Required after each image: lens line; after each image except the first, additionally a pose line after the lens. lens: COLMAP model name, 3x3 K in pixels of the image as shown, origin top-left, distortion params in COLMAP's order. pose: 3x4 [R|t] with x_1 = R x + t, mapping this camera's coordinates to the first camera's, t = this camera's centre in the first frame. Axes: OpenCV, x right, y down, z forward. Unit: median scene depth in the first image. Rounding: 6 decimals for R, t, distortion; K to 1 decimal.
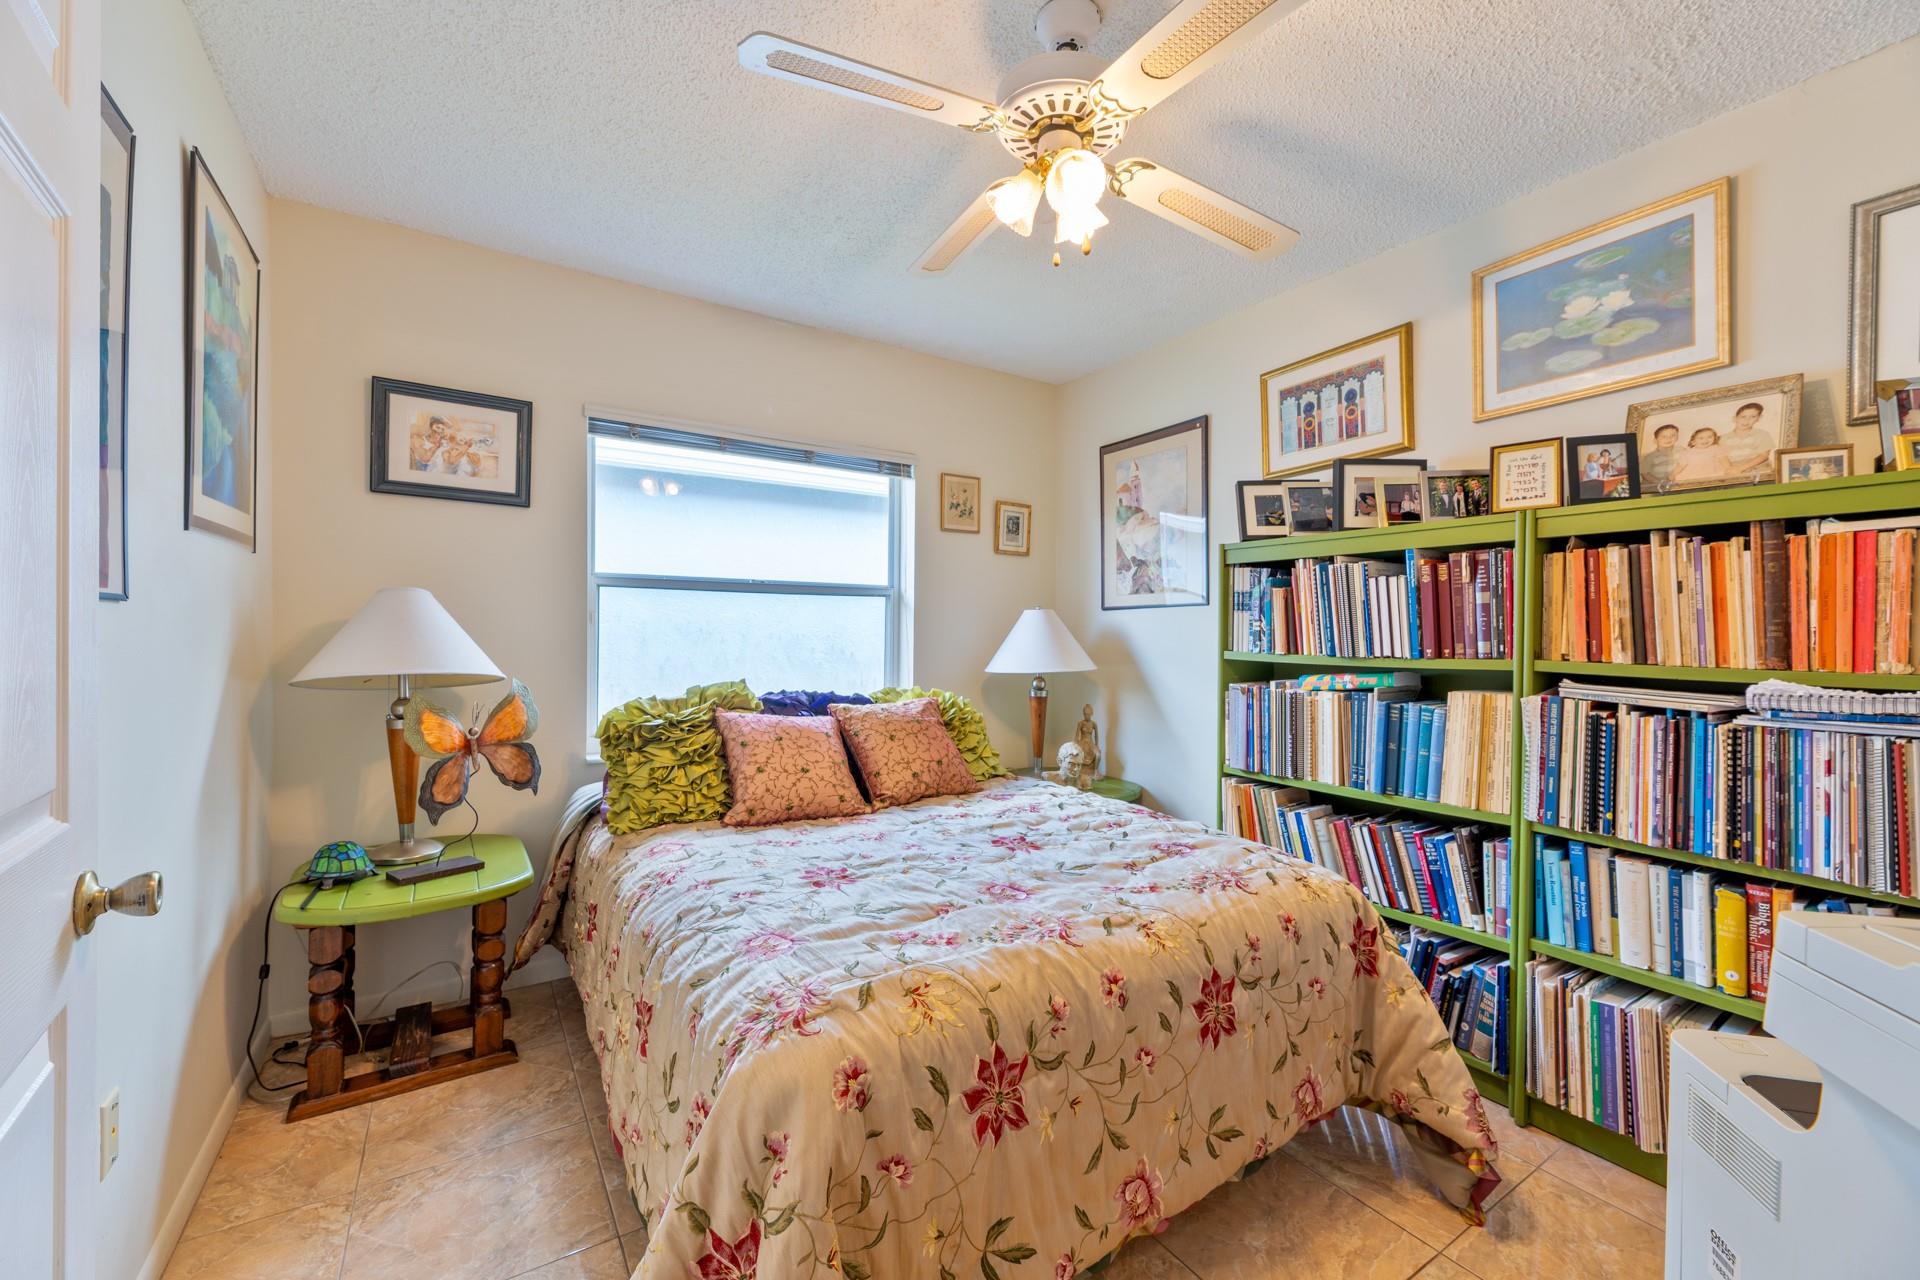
lens RADIAL K [[781.0, 0, 954.3], [0, 781.0, 639.7], [0, 0, 1]] dist [-0.000107, 0.000123]
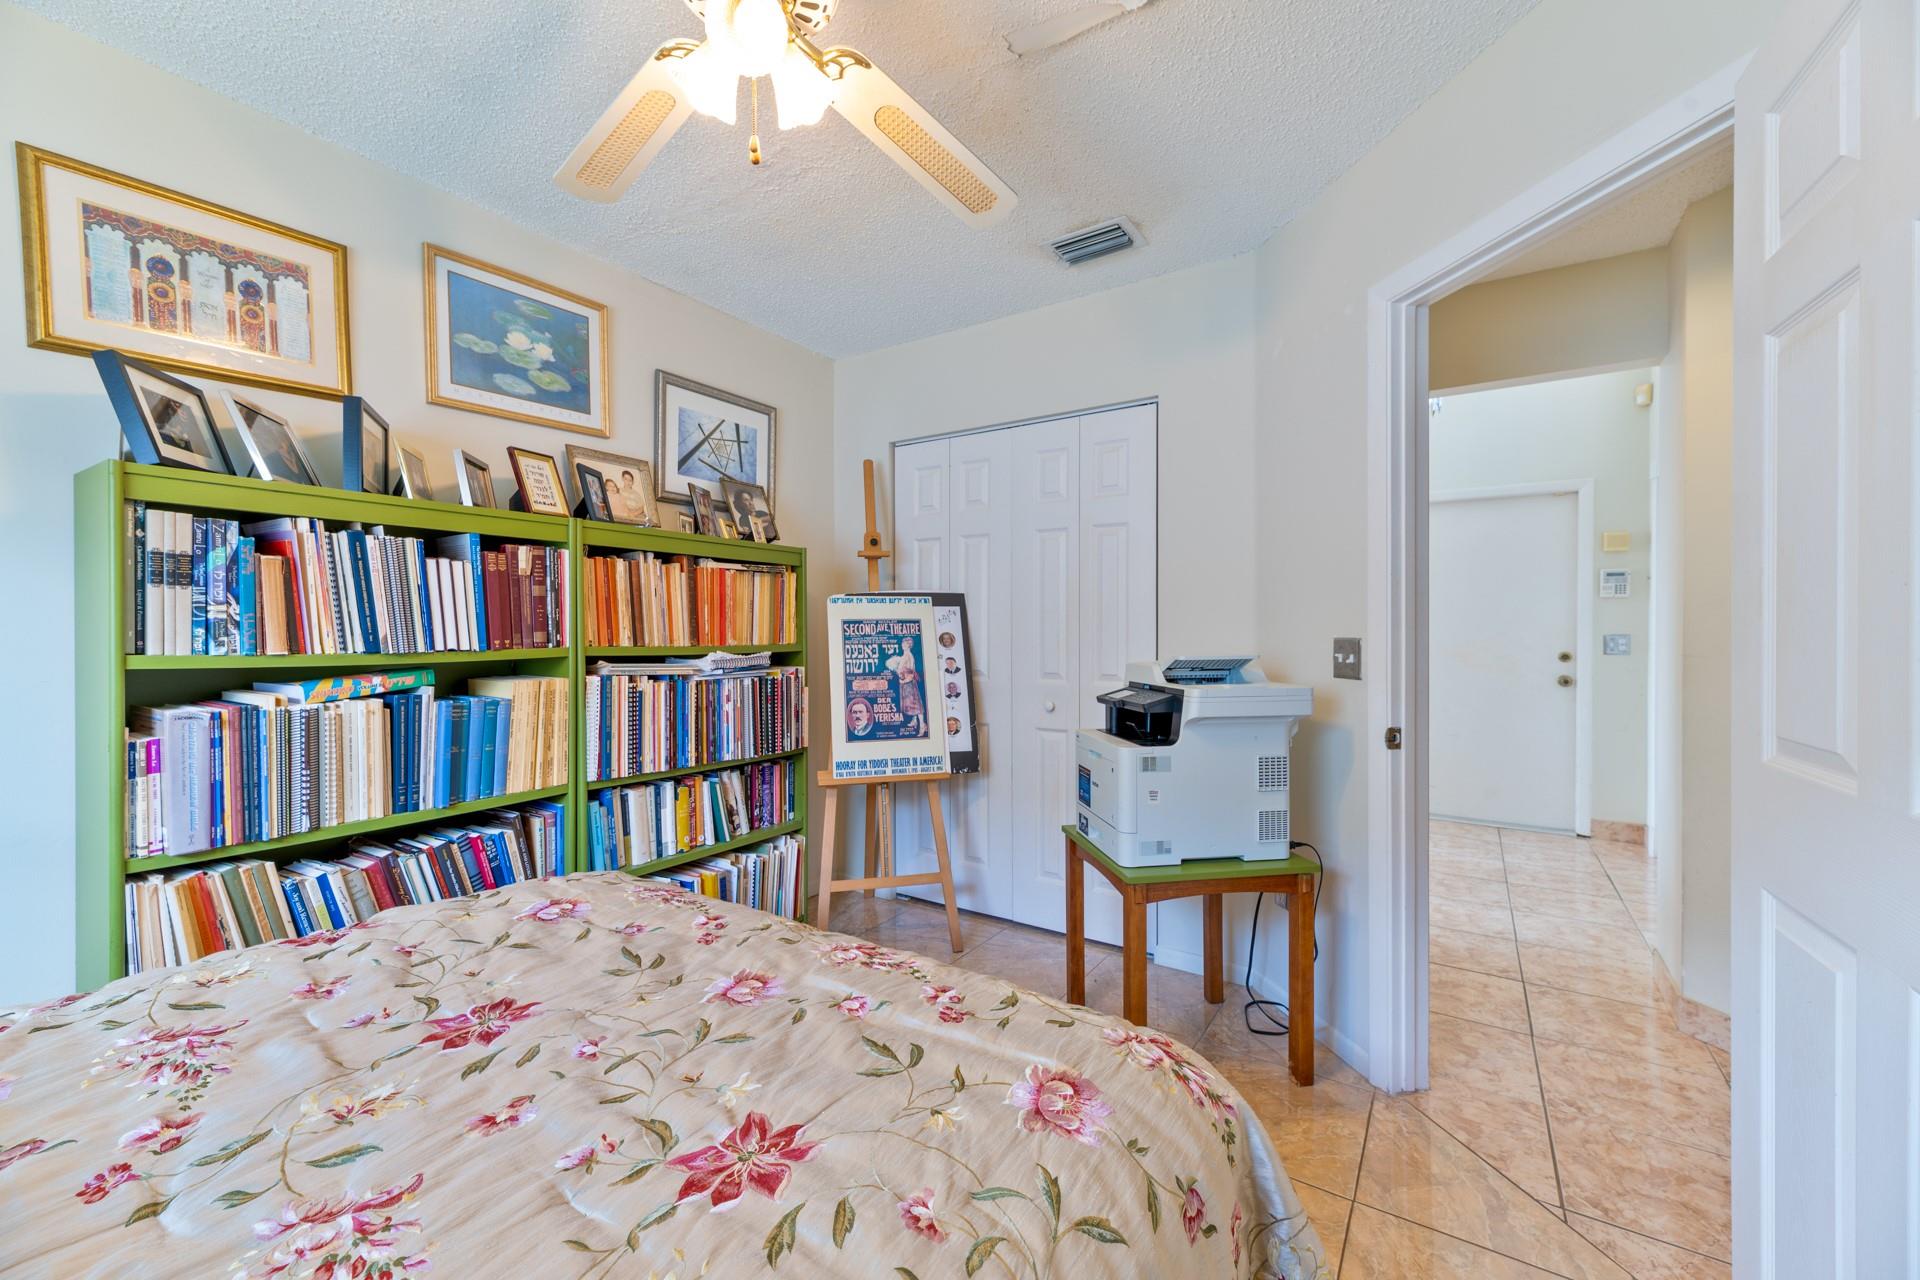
lens RADIAL K [[781.0, 0, 954.3], [0, 781.0, 639.7], [0, 0, 1]] dist [-0.000107, 0.000123]
pose [[-0.419349, -0.018489, 0.907637, -0.511986], [0.006410, 0.999707, 0.023327, -0.007114], [-0.907803, 0.015600, -0.419107, 0.889265]]
